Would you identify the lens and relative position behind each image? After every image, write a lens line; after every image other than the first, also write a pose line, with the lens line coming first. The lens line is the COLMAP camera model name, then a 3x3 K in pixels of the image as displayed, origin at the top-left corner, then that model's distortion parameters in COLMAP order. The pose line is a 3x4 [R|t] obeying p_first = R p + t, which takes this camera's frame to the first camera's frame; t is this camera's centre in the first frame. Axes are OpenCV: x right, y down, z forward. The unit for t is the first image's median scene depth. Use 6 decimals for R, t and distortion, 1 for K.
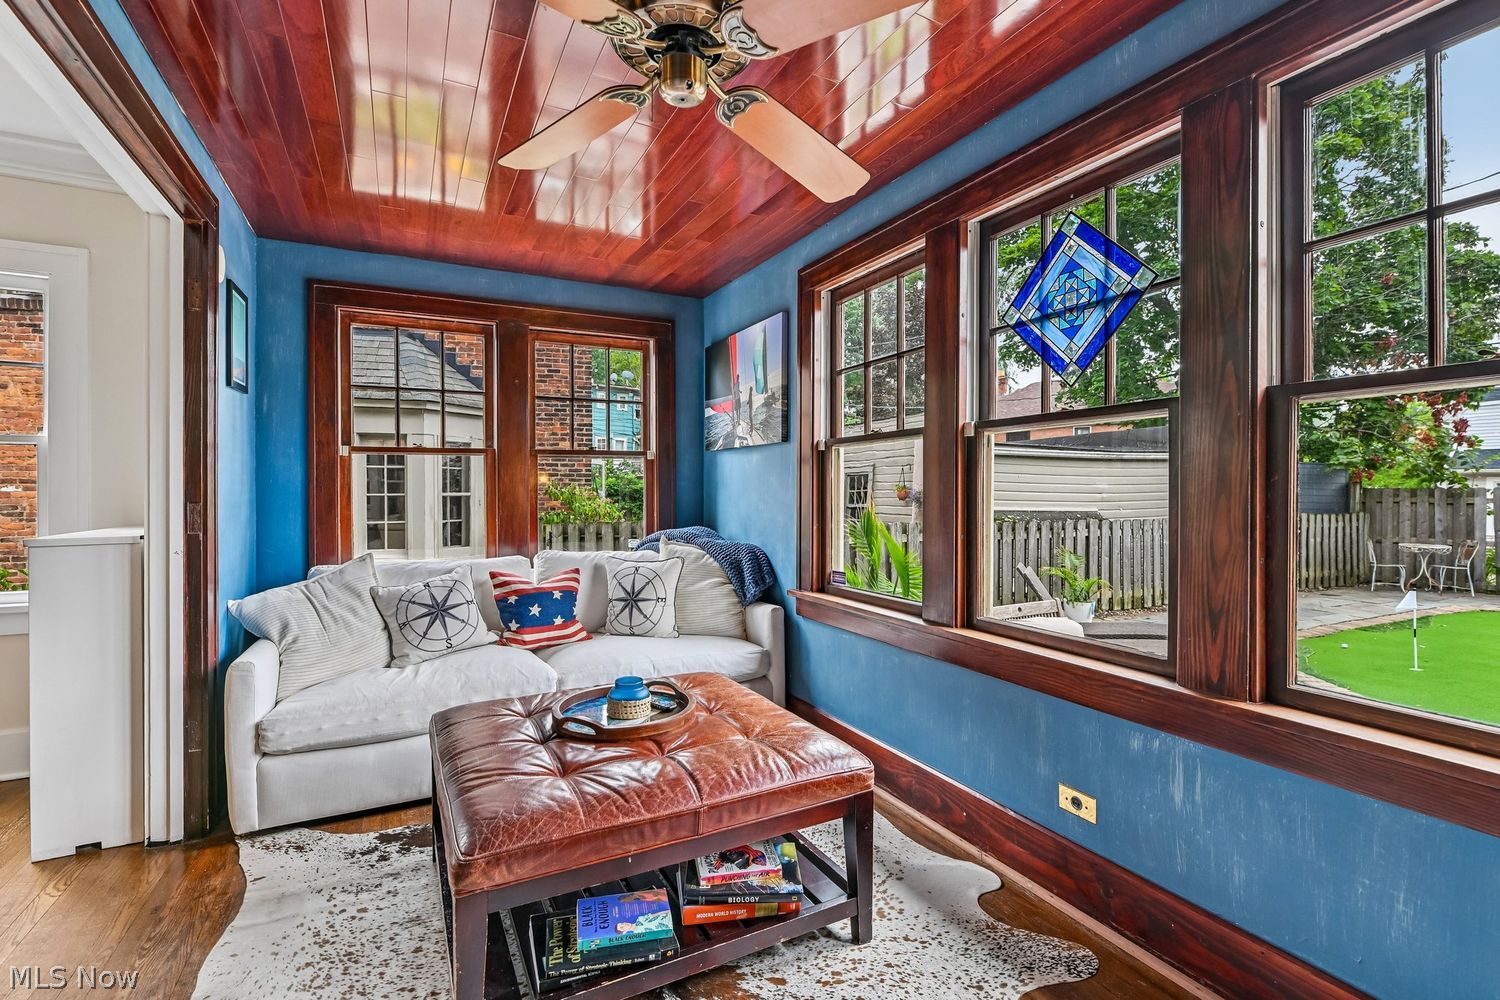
lens RADIAL K [[689.8, 0, 749.5], [0, 689.8, 492.9], [0, 0, 1]] dist [-0.003073, 0.000382]
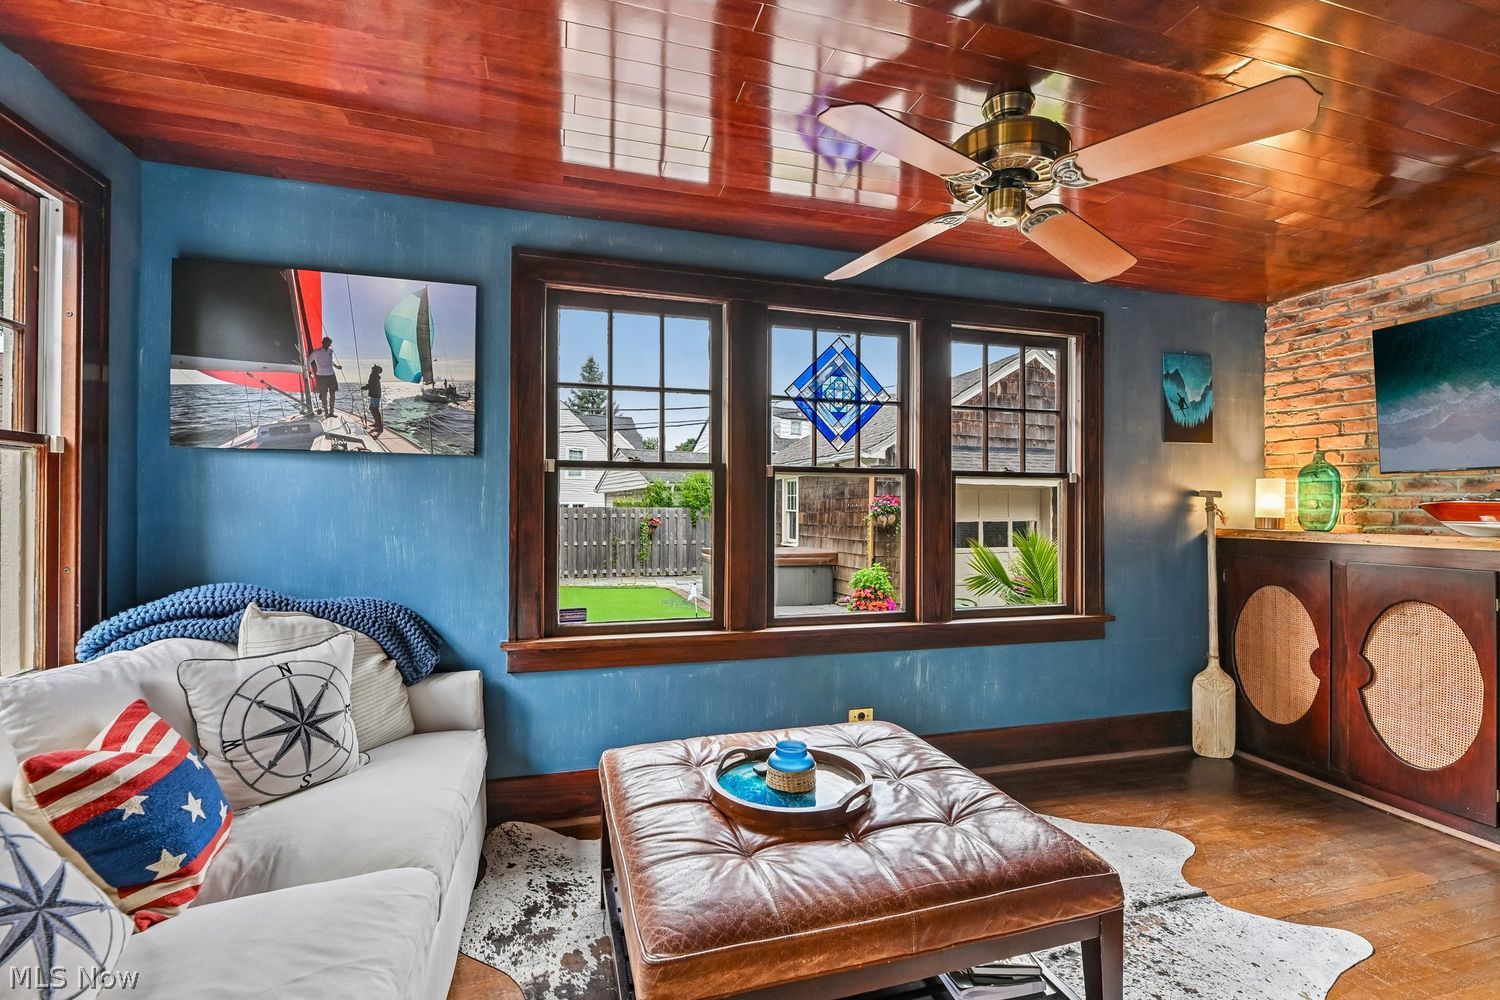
lens RADIAL K [[689.8, 0, 742.4], [0, 689.8, 498.0], [0, 0, 1]] dist [-0.003073, 0.000382]
pose [[0.167462, 0.016779, 0.985736, -0.690637], [-0.001346, 0.999858, -0.016790, -0.014492], [-0.985878, 0.001485, 0.167461, 0.608398]]
